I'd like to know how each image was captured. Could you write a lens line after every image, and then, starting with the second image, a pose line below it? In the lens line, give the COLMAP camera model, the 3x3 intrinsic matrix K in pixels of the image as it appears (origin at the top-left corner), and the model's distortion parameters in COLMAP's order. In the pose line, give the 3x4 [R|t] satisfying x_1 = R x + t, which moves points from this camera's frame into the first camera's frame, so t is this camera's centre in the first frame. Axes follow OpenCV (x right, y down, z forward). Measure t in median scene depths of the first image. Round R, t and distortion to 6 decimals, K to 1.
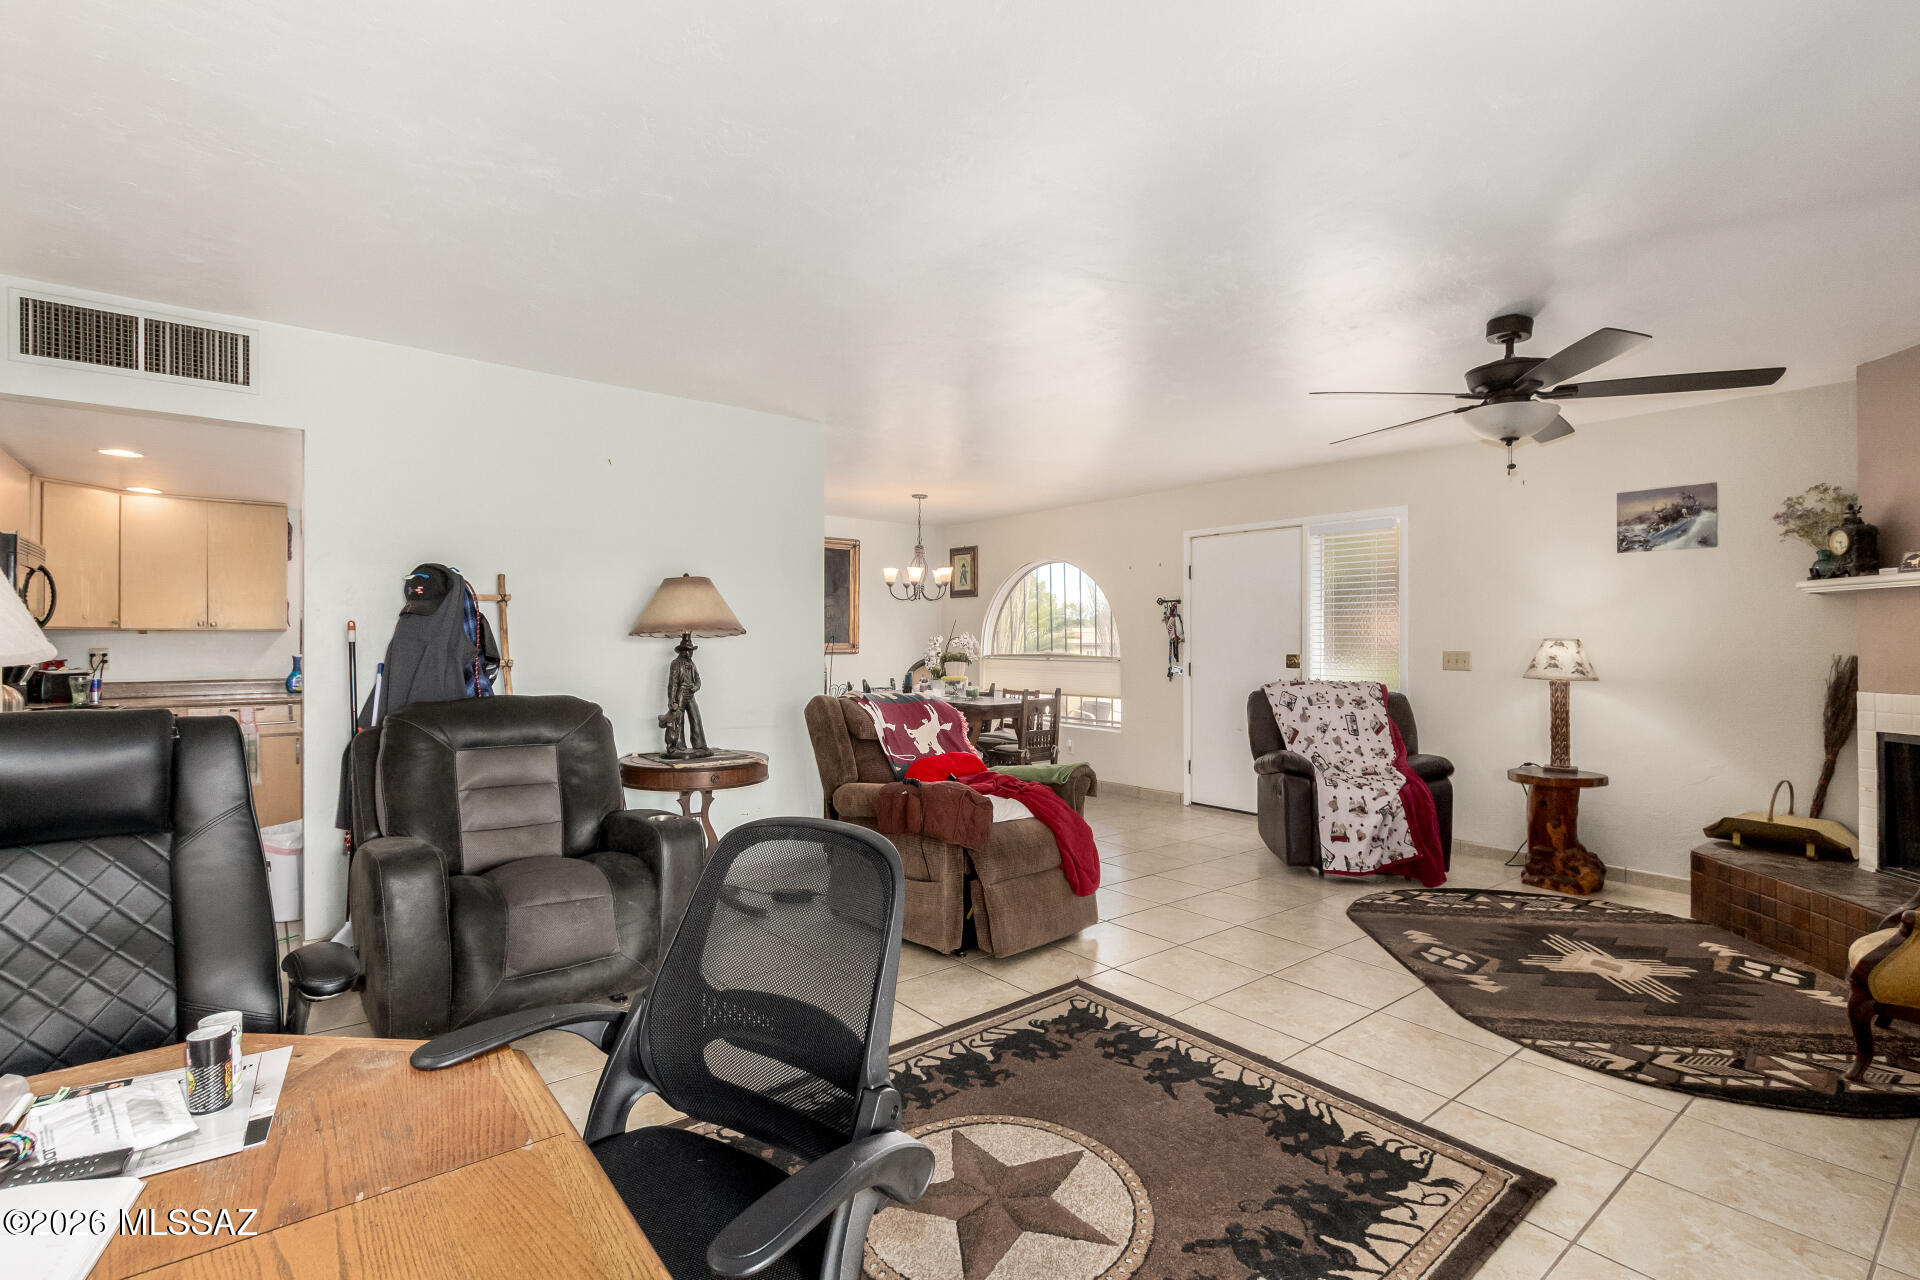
lens RADIAL K [[883.3, 0, 949.8], [0, 883.3, 638.0], [0, 0, 1]] dist [-0.000894, 0.000421]
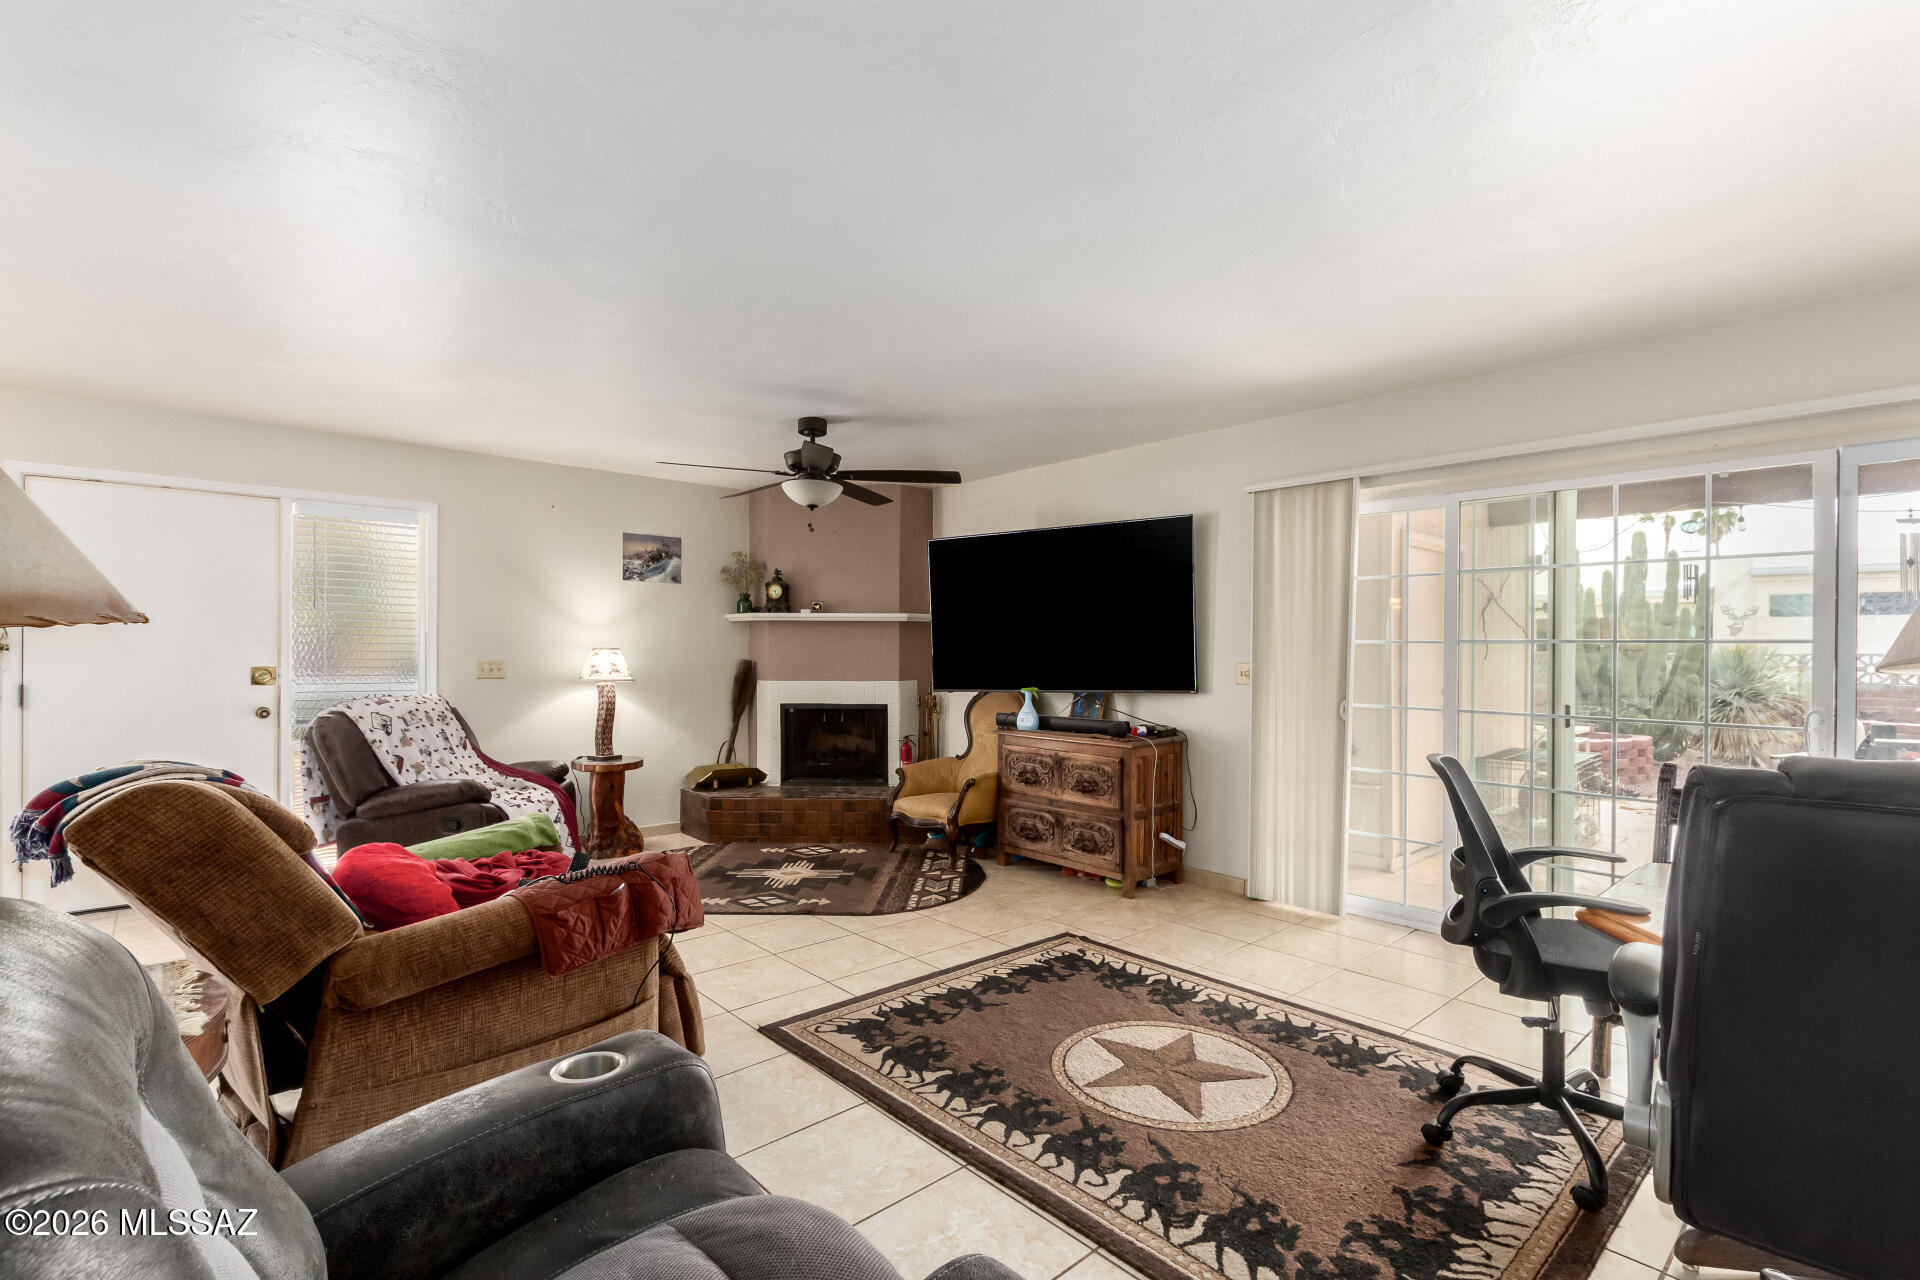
lens RADIAL K [[883.3, 0, 974.2], [0, 883.3, 650.7], [0, 0, 1]] dist [-0.000894, 0.000421]
pose [[-0.074717, -0.001902, 0.997203, -0.865076], [-0.007011, 0.999974, 0.001382, -0.001646], [-0.997180, -0.006889, -0.074728, 0.954855]]
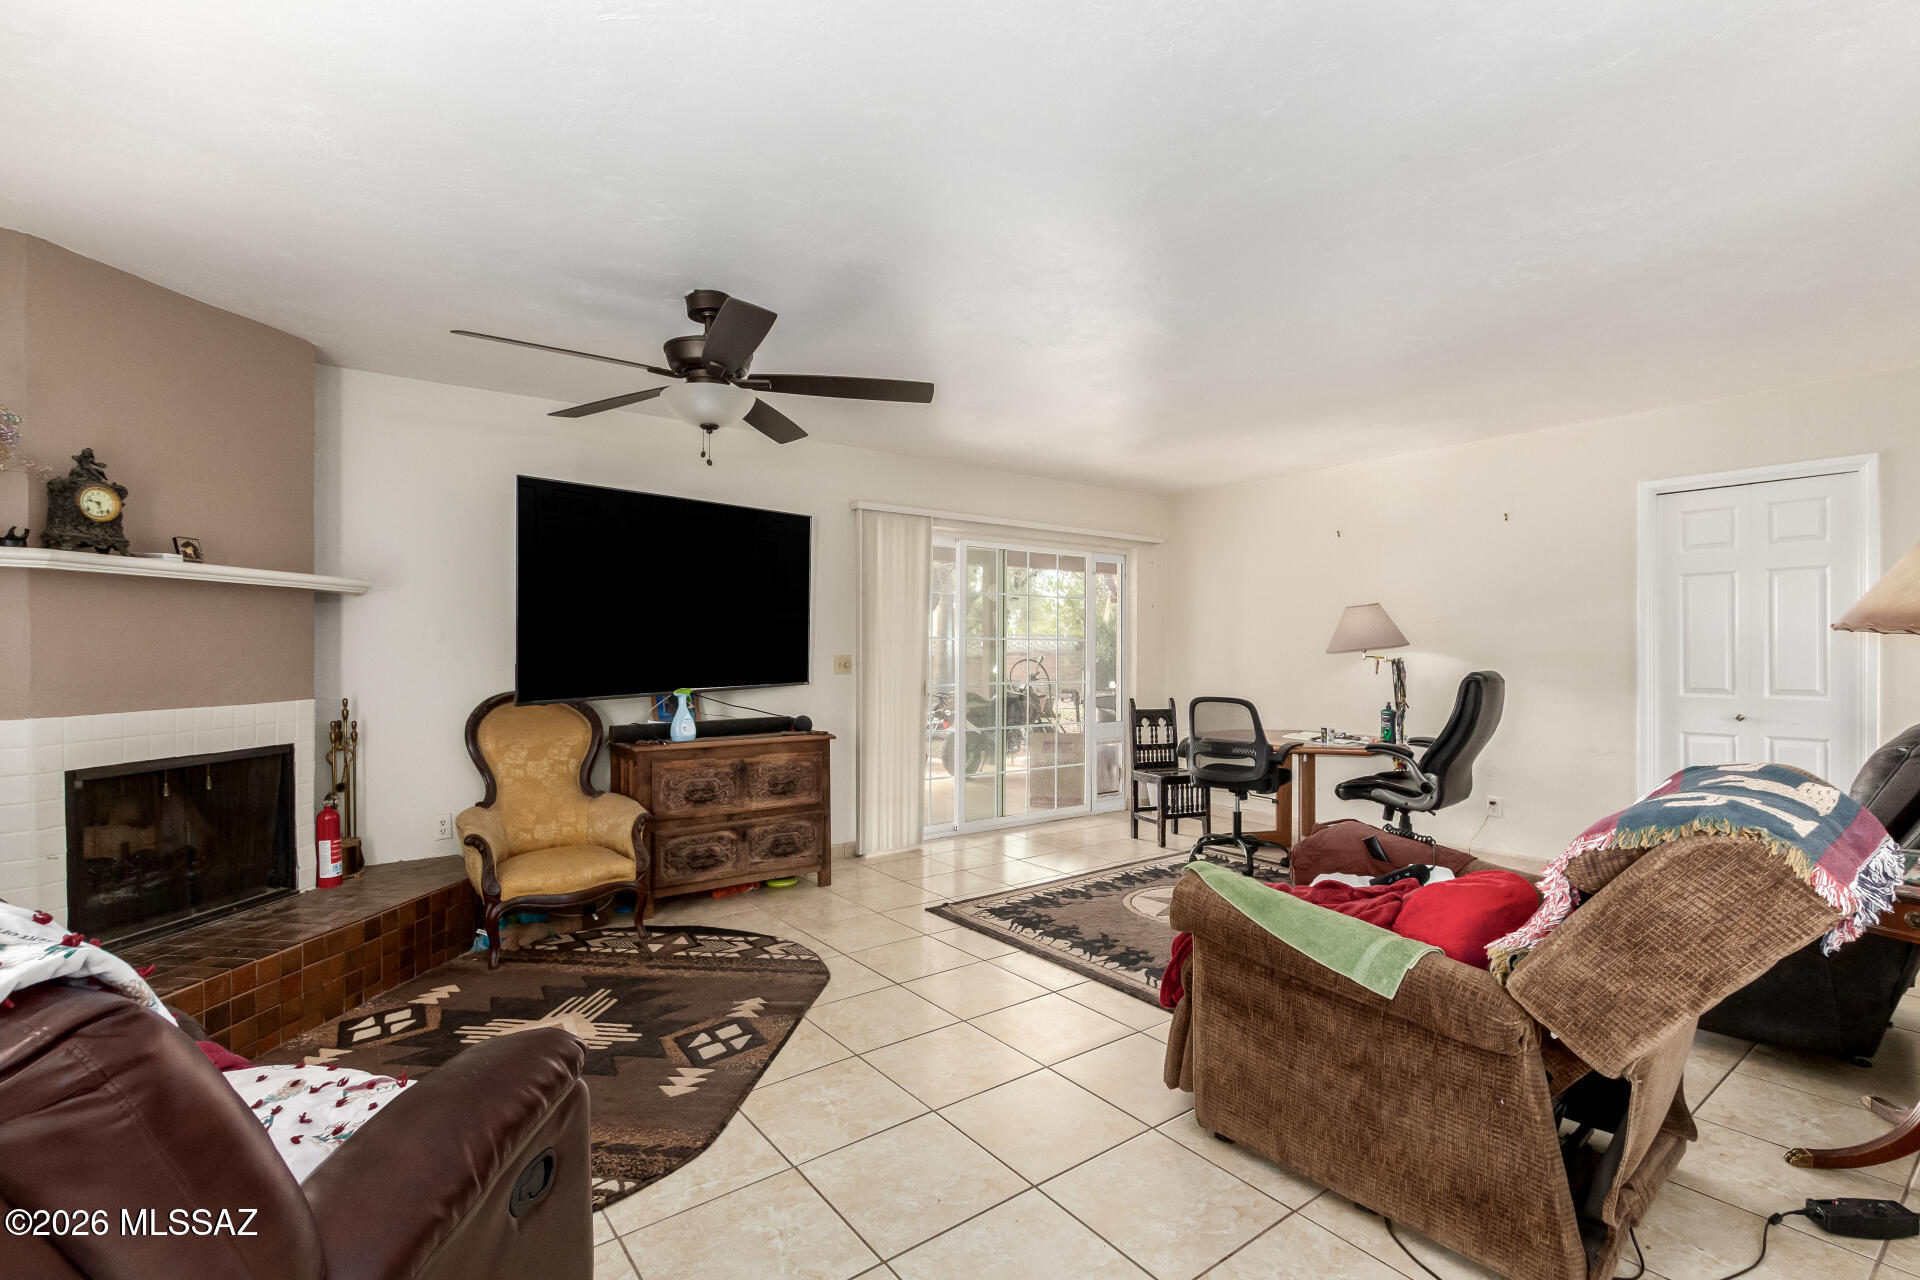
lens RADIAL K [[883.3, 0, 971.0], [0, 883.3, 640.3], [0, 0, 1]] dist [-0.000894, 0.000421]
pose [[-0.999949, -0.002958, 0.009694, 0.396842], [-0.003057, 0.999943, -0.010236, 0.007781], [-0.009663, -0.010265, -0.999901, 2.164698]]
